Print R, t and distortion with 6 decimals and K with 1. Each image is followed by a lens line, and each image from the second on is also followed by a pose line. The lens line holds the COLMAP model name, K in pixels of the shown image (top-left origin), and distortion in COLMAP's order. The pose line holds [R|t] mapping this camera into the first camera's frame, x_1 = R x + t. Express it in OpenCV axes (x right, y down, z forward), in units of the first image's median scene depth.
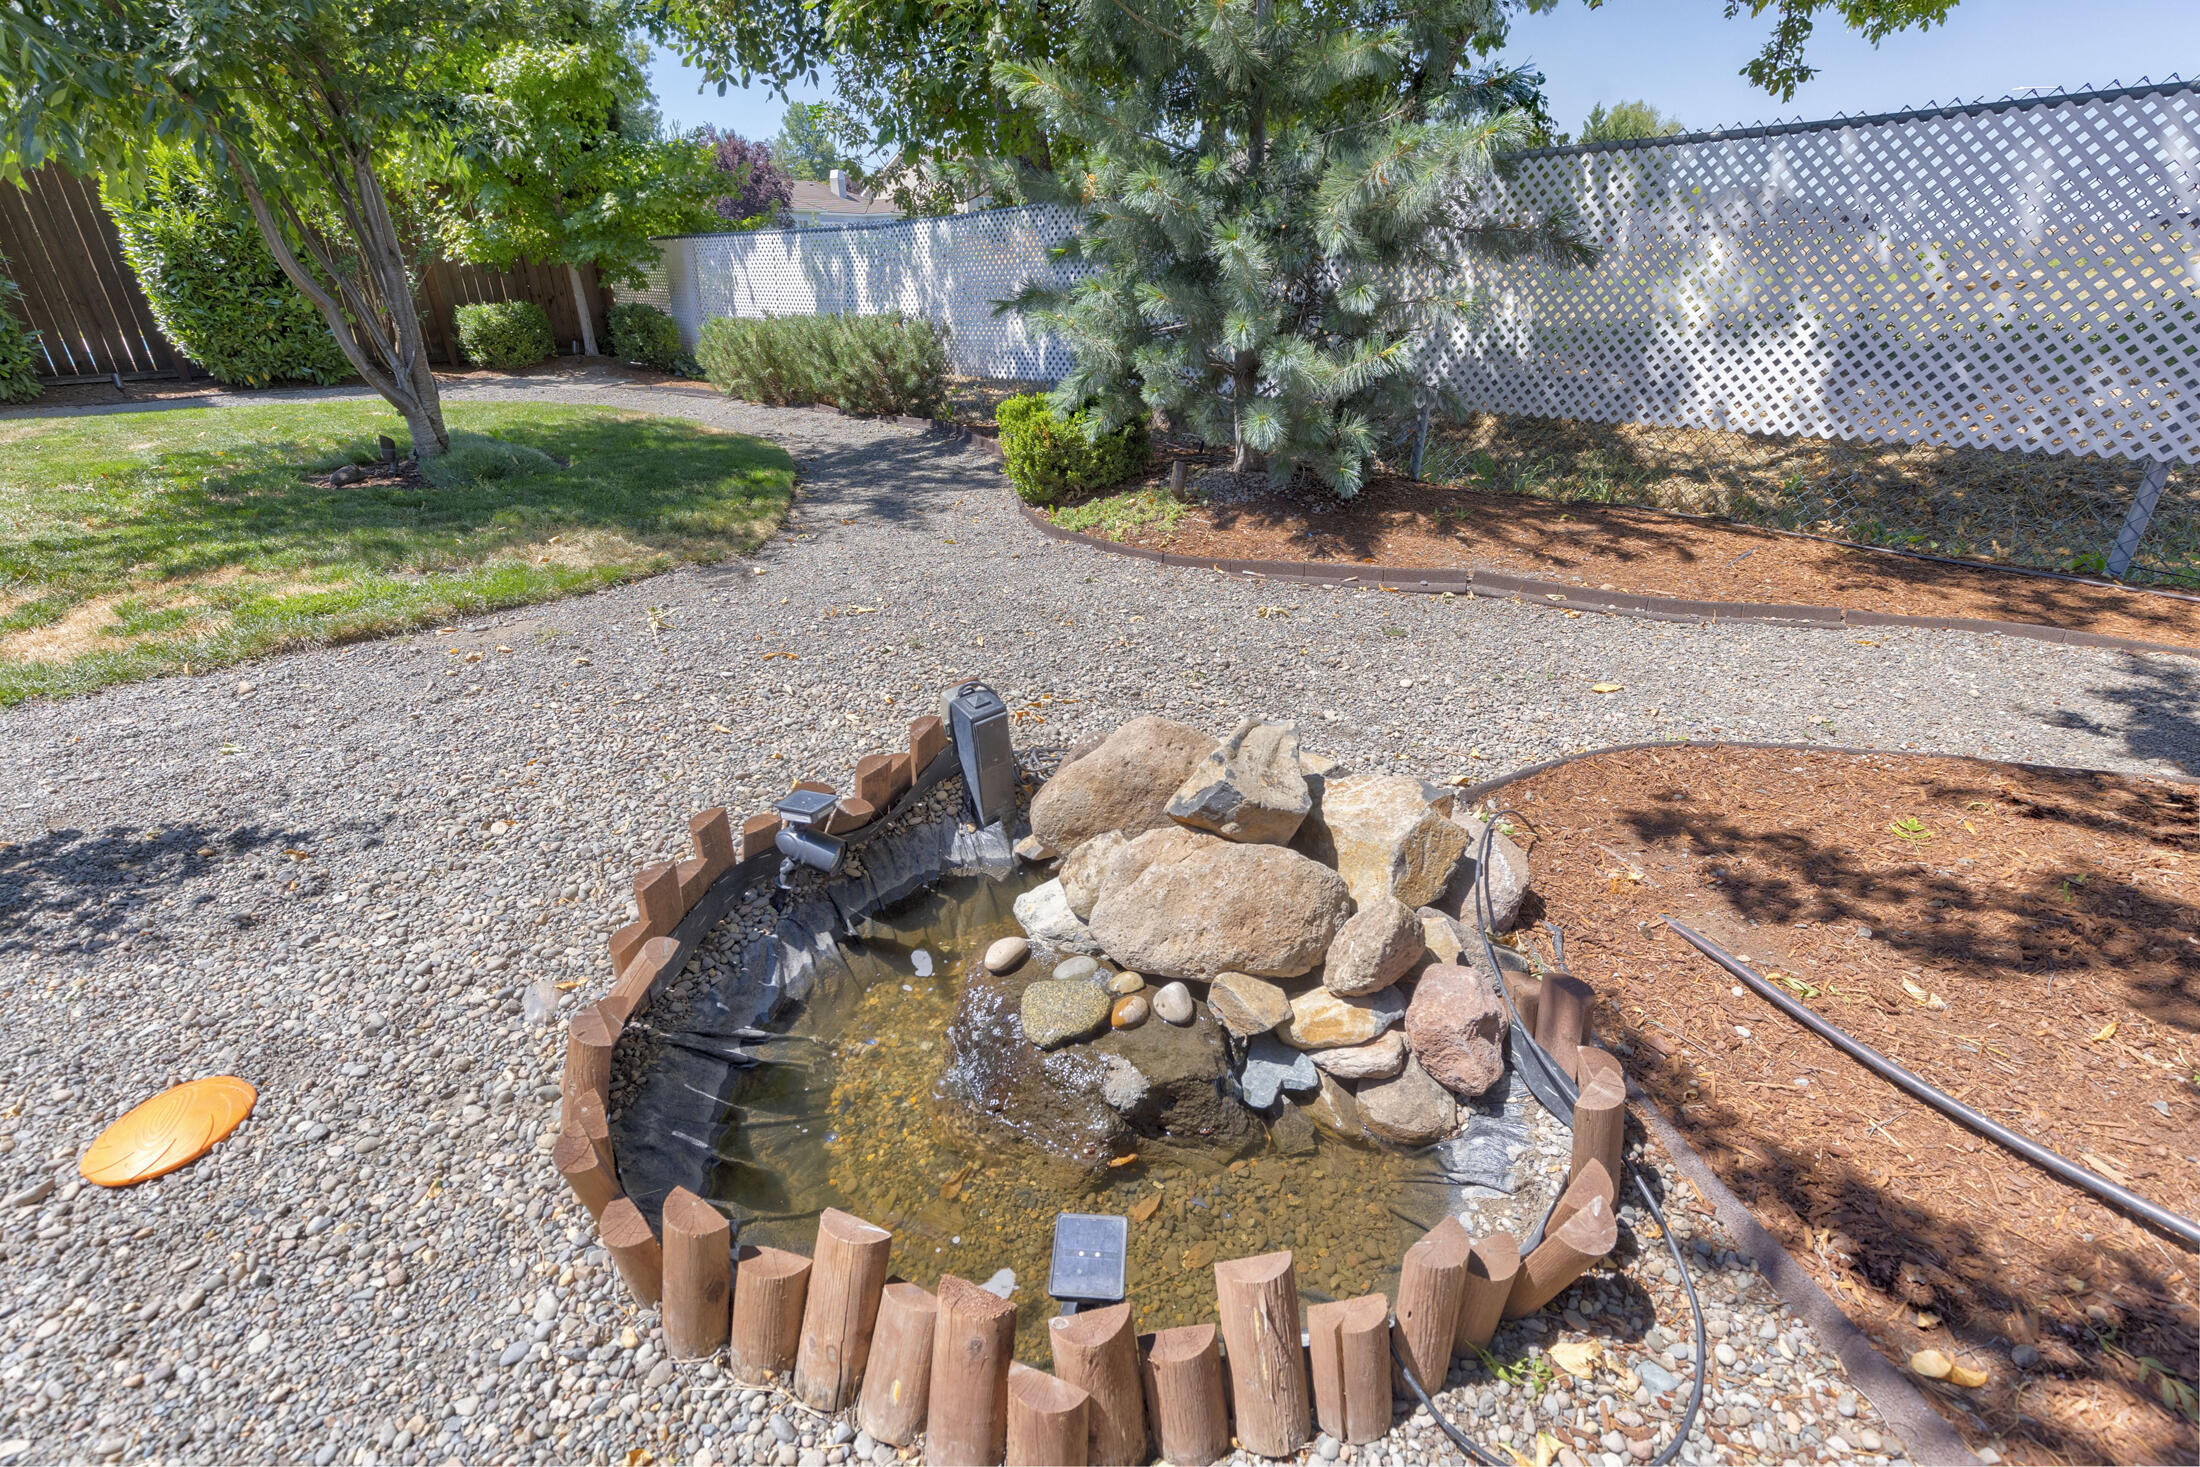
lens RADIAL K [[983.6, 0, 1100.0], [0, 983.6, 733.5], [0, 0, 1]] dist [0.007705, -0.000715]
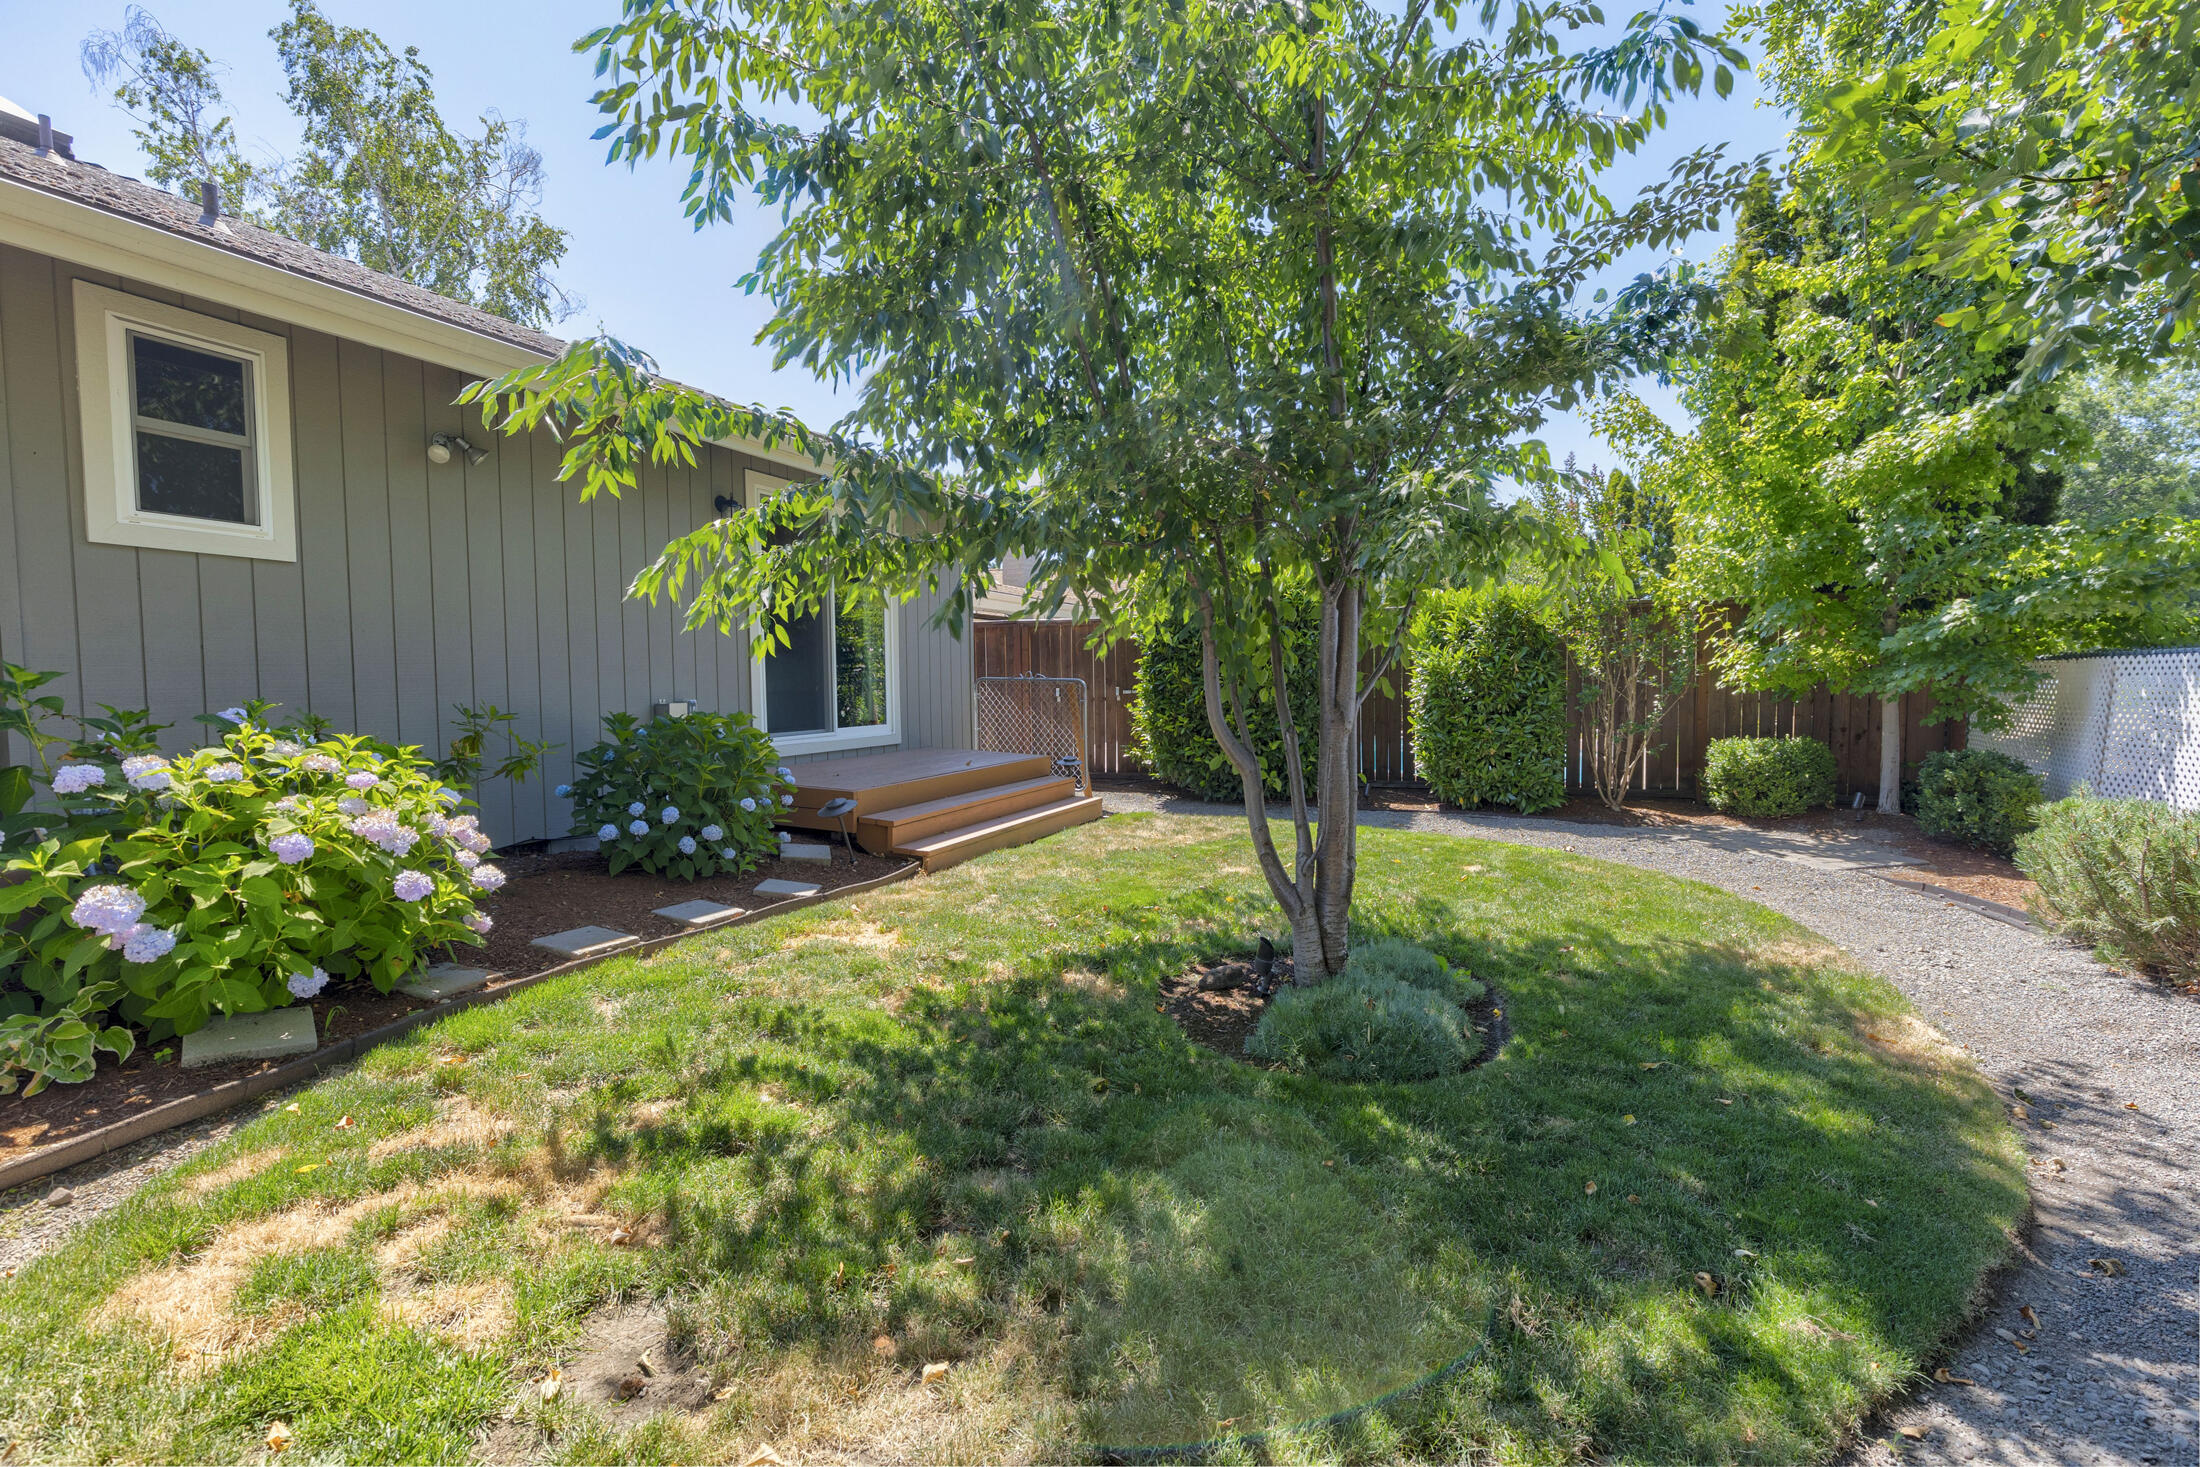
lens RADIAL K [[983.6, 0, 1100.0], [0, 983.6, 733.5], [0, 0, 1]] dist [0.007705, -0.000715]
pose [[0.341205, 0.049635, -0.938677, -0.065176], [-0.402790, 0.909999, -0.098294, -0.162934], [0.849317, 0.411628, 0.330489, 0.318698]]
